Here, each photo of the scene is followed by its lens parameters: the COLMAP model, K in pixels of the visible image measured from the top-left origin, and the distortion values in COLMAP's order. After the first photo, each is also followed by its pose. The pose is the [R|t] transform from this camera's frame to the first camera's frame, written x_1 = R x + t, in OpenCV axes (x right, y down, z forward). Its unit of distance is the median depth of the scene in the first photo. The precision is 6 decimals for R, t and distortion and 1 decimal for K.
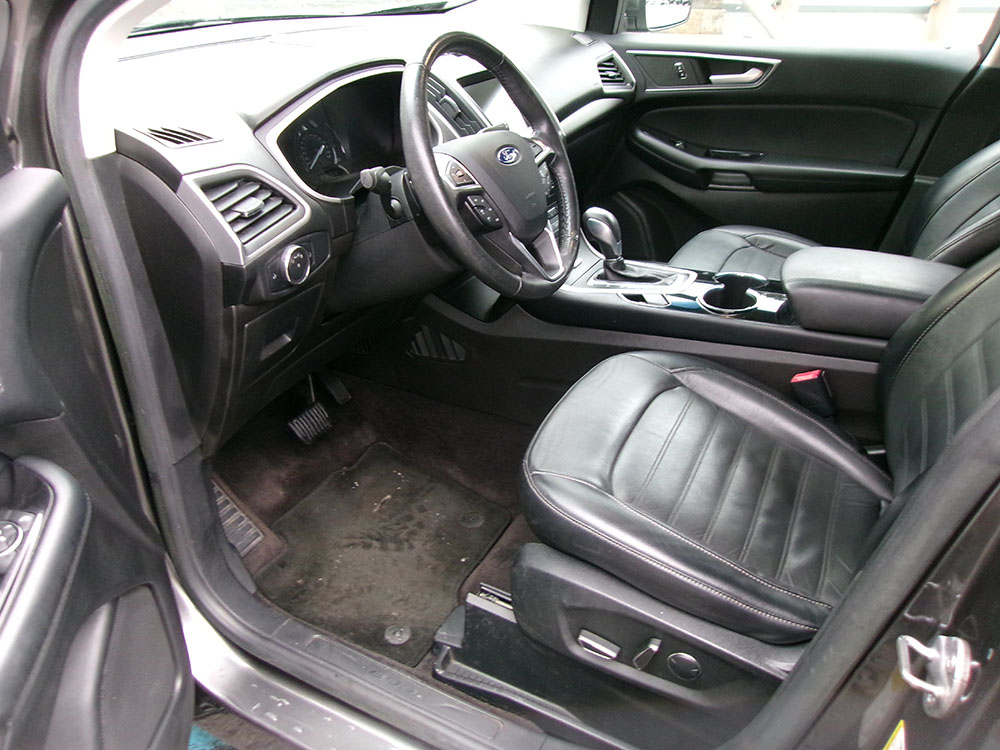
lens RADIAL K [[767.2, 0, 491.4], [0, 767.2, 377.9], [0, 0, 1]] dist [-0.037179, 0.068688]
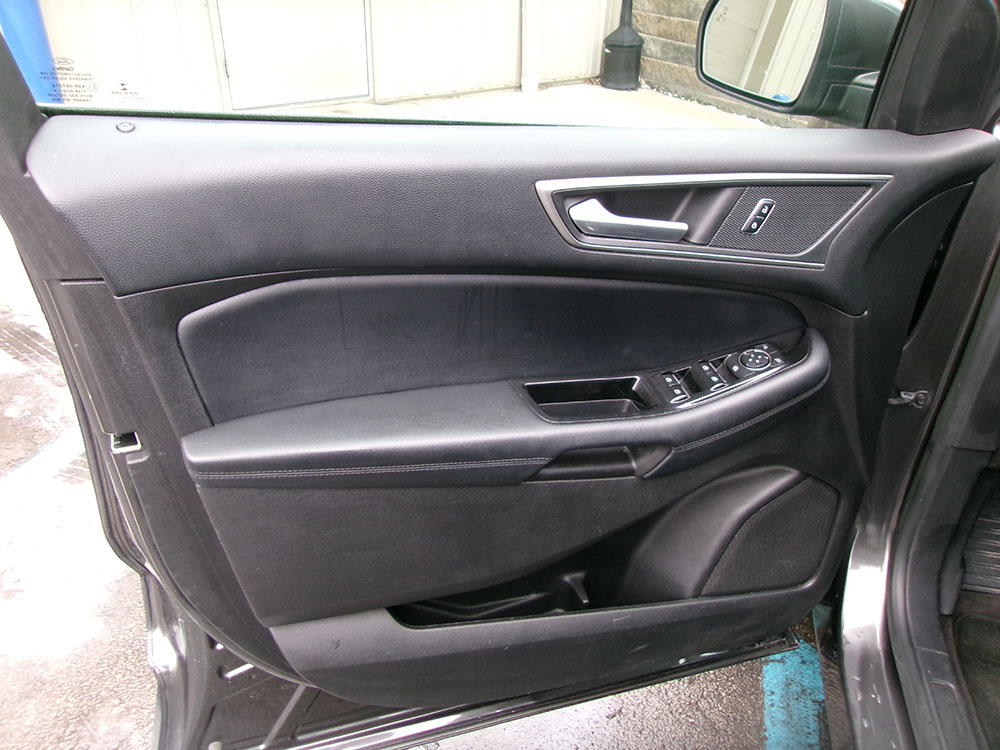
lens RADIAL K [[768.2, 0, 500.0], [0, 768.2, 375.0], [0, 0, 1]] dist [0.005663, 0.011401]
pose [[0.251449, 0.489091, -0.835203, 0.243450], [-0.500205, 0.804421, 0.320472, 0.008862], [0.828594, 0.337190, 0.446917, -0.002537]]
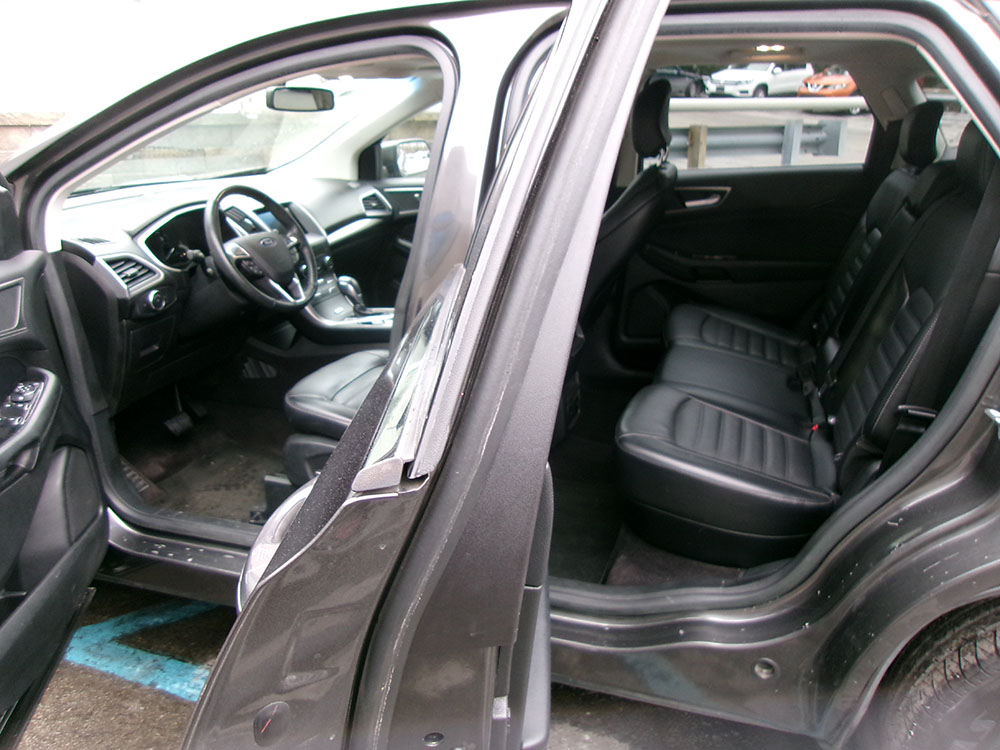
lens RADIAL K [[767.2, 0, 491.4], [0, 767.2, 377.9], [0, 0, 1]] dist [-0.037179, 0.068688]
pose [[0.987519, -0.094009, 0.126363, 0.303901], [0.114379, 0.979628, -0.165064, 0.433253], [-0.108272, 0.177457, 0.978154, -0.908068]]
